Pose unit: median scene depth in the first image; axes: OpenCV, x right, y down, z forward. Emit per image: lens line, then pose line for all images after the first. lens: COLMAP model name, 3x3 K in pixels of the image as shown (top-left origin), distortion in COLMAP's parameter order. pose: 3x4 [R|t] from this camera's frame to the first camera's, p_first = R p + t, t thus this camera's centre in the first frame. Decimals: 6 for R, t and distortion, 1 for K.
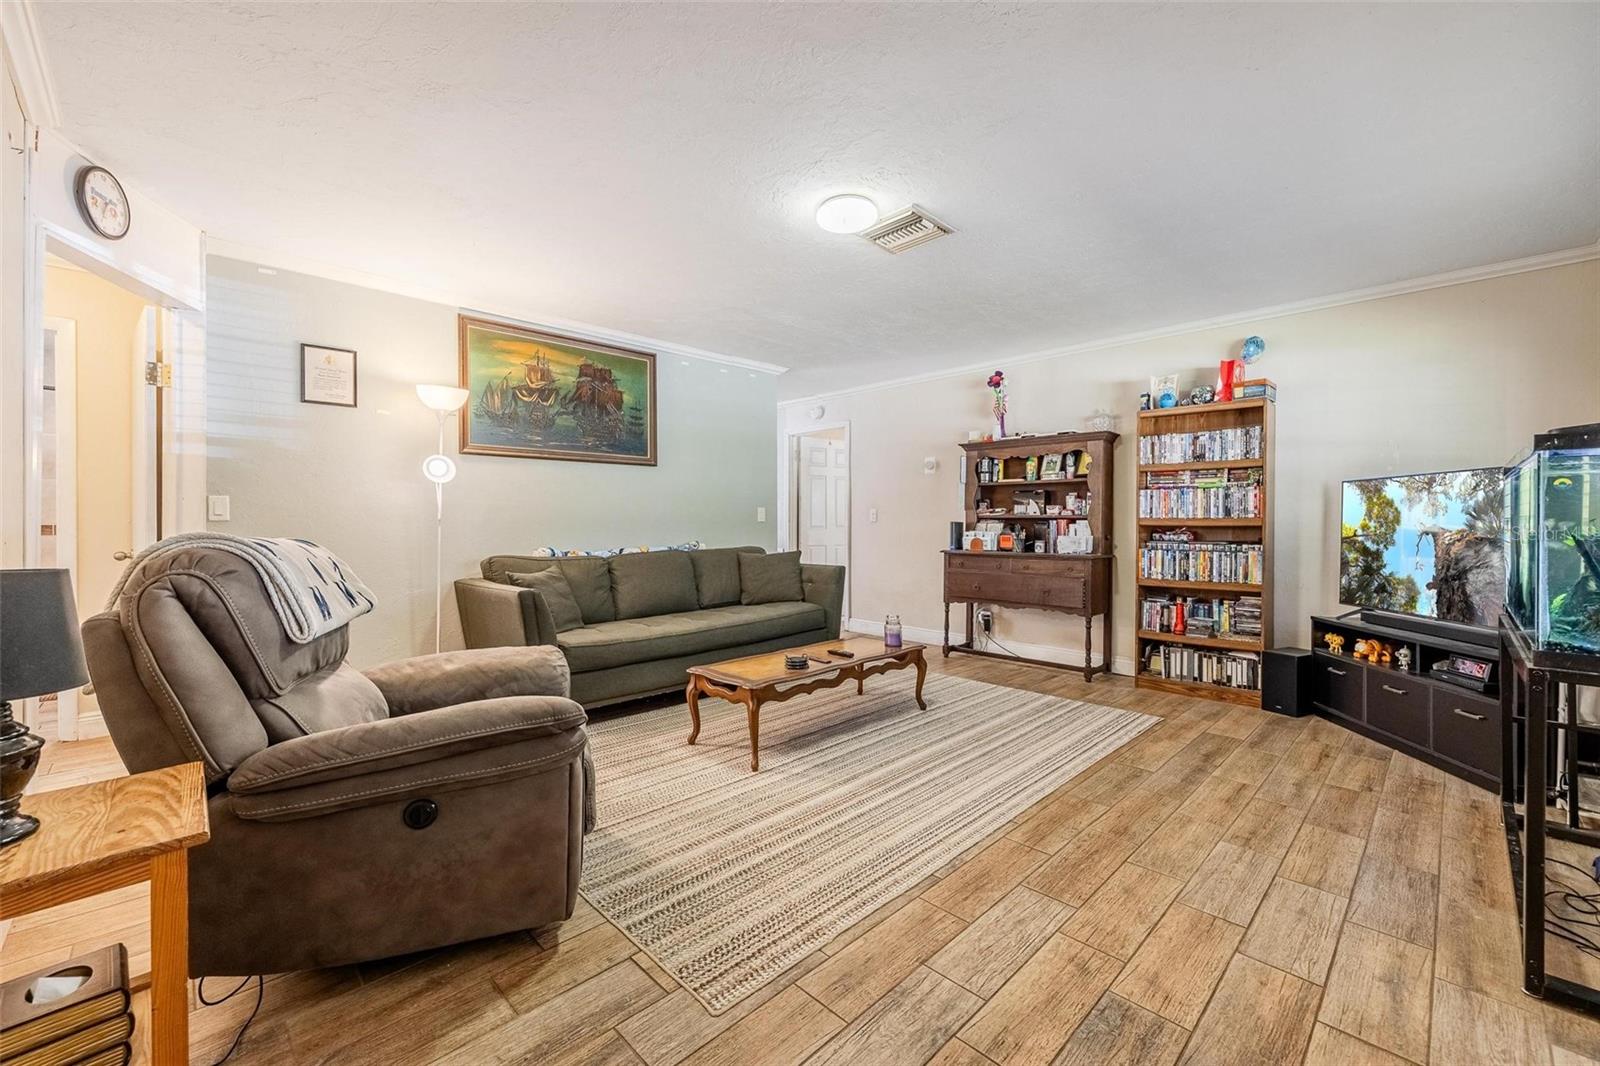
lens RADIAL K [[655.1, 0, 802.2], [0, 655.1, 531.7], [0, 0, 1]] dist [0.003325, -0.001982]
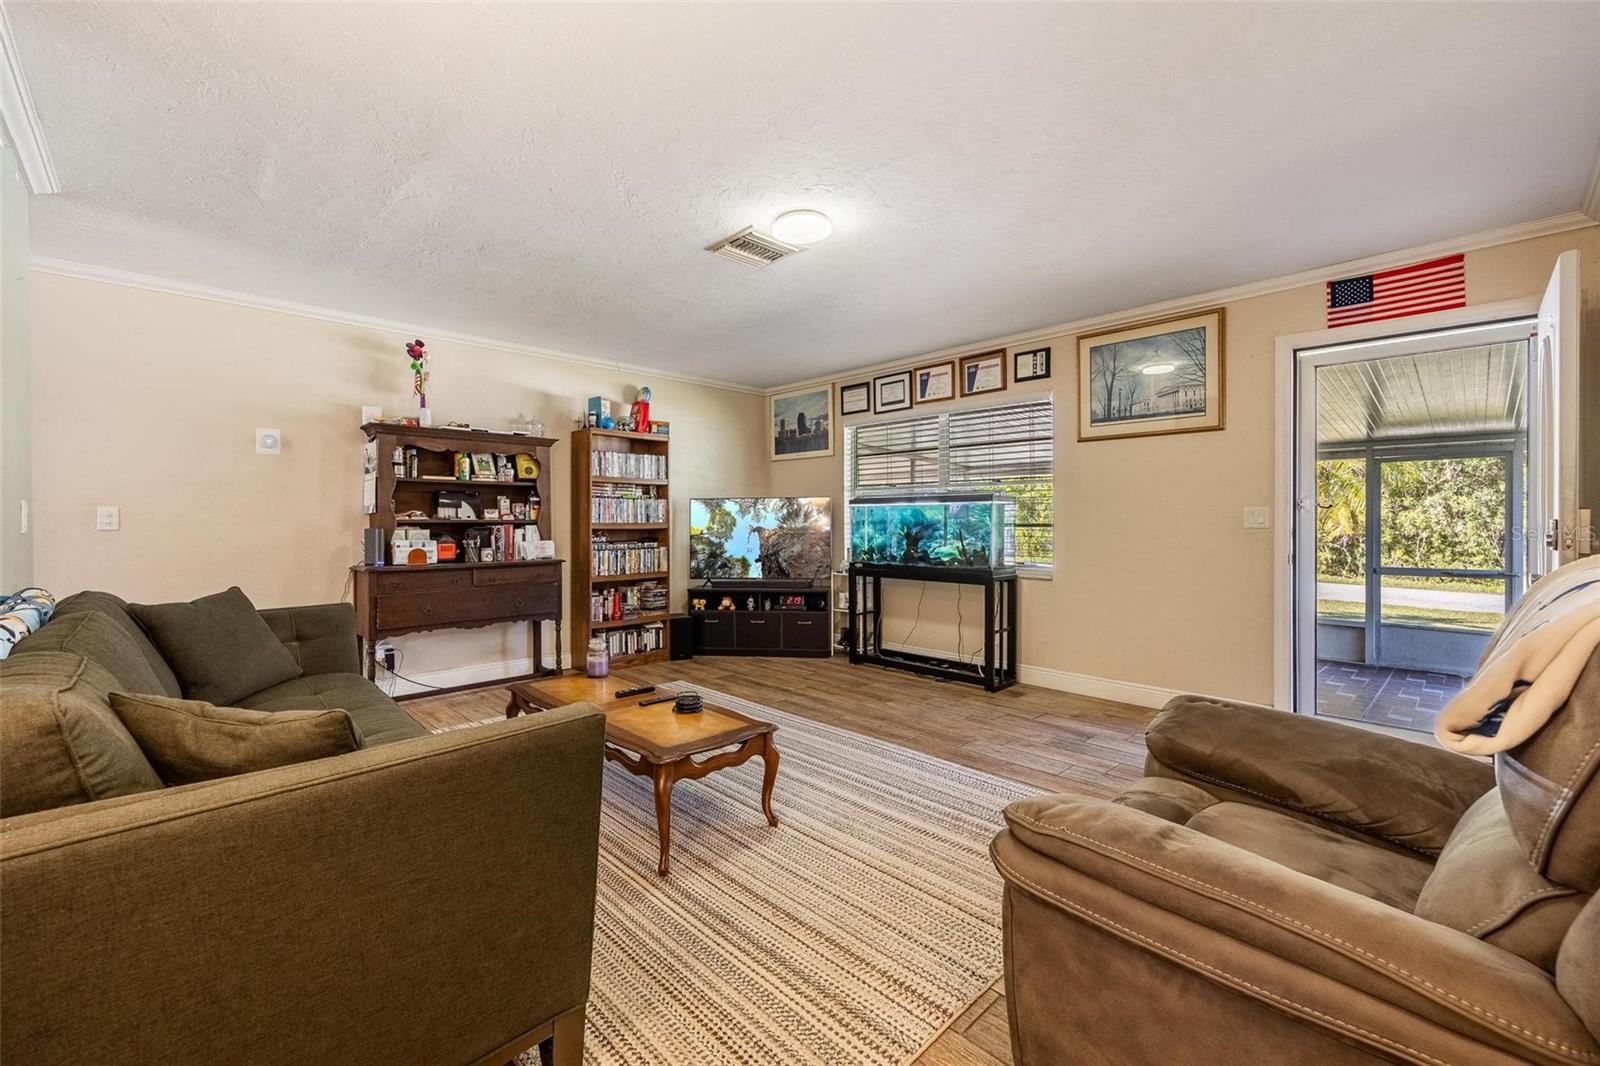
lens RADIAL K [[655.1, 0, 797.9], [0, 655.1, 520.0], [0, 0, 1]] dist [0.003325, -0.001982]
pose [[-0.005948, 0.002888, 0.999978, -0.745409], [0.019629, 0.999803, -0.002771, -0.019109], [-0.999790, 0.019613, -0.006003, 0.797195]]
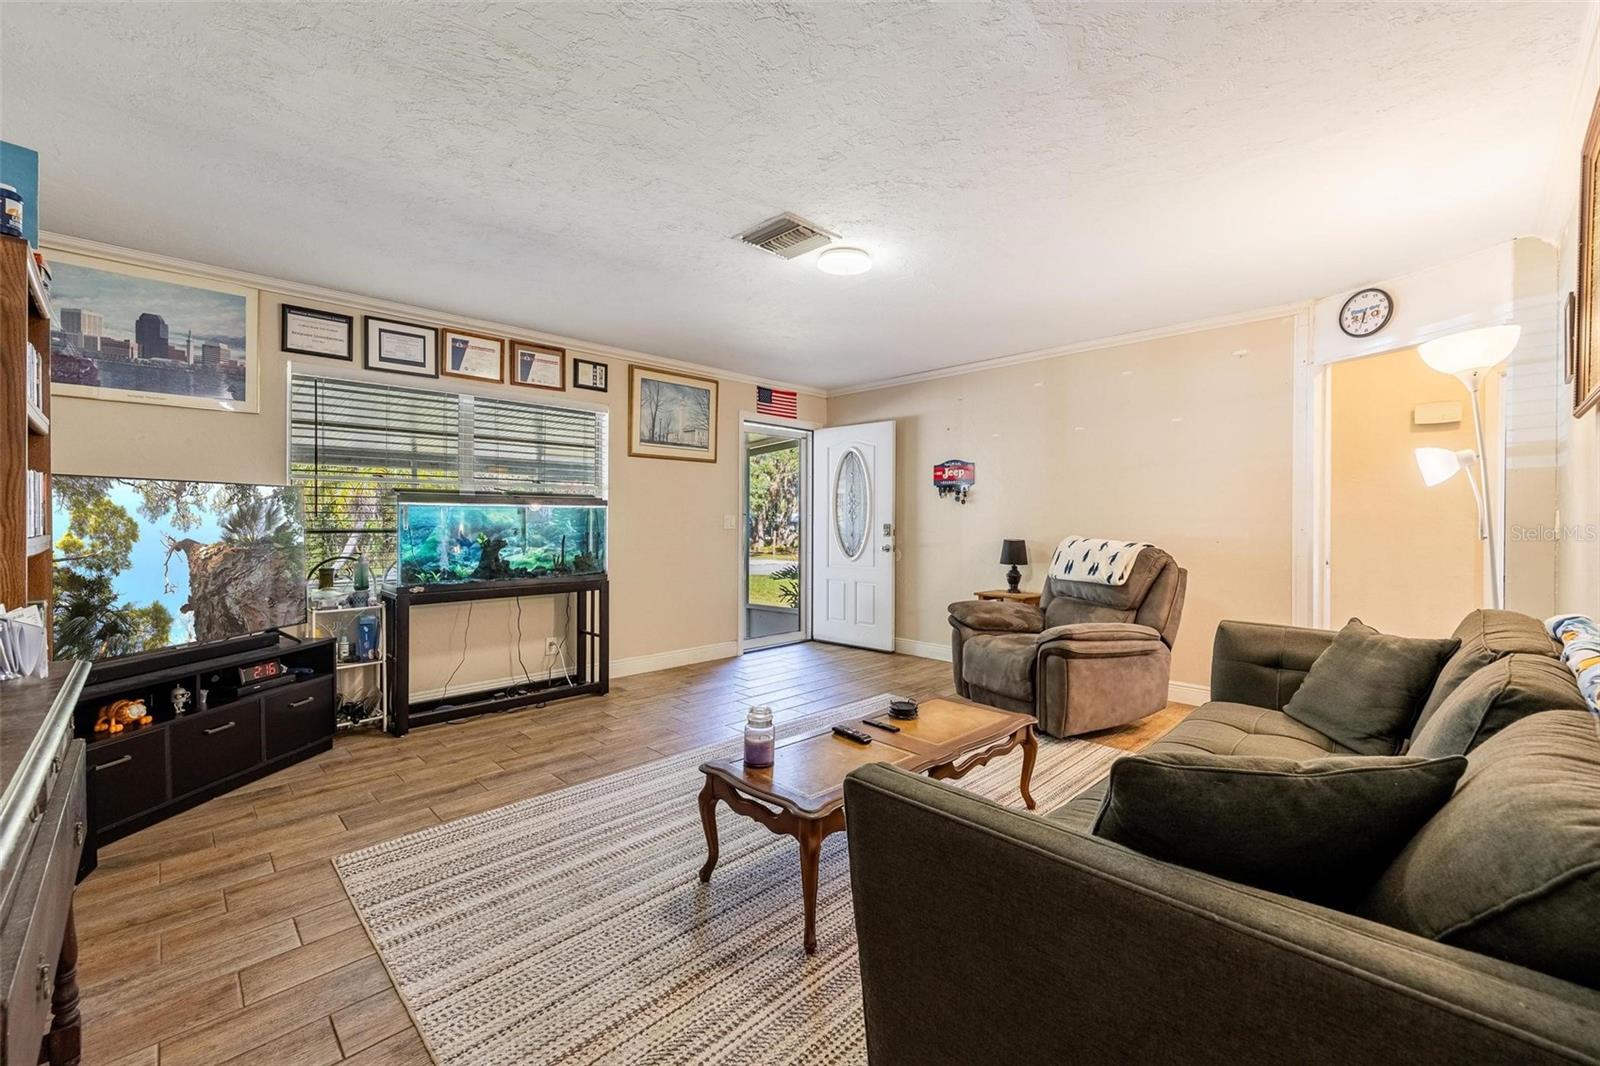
lens RADIAL K [[655.1, 0, 799.3], [0, 655.1, 518.9], [0, 0, 1]] dist [0.003325, -0.001982]
pose [[-0.999991, -0.003050, 0.003088, 0.113267], [-0.002996, 0.999848, 0.017148, -0.049207], [-0.003140, 0.017138, -0.999848, 1.671620]]
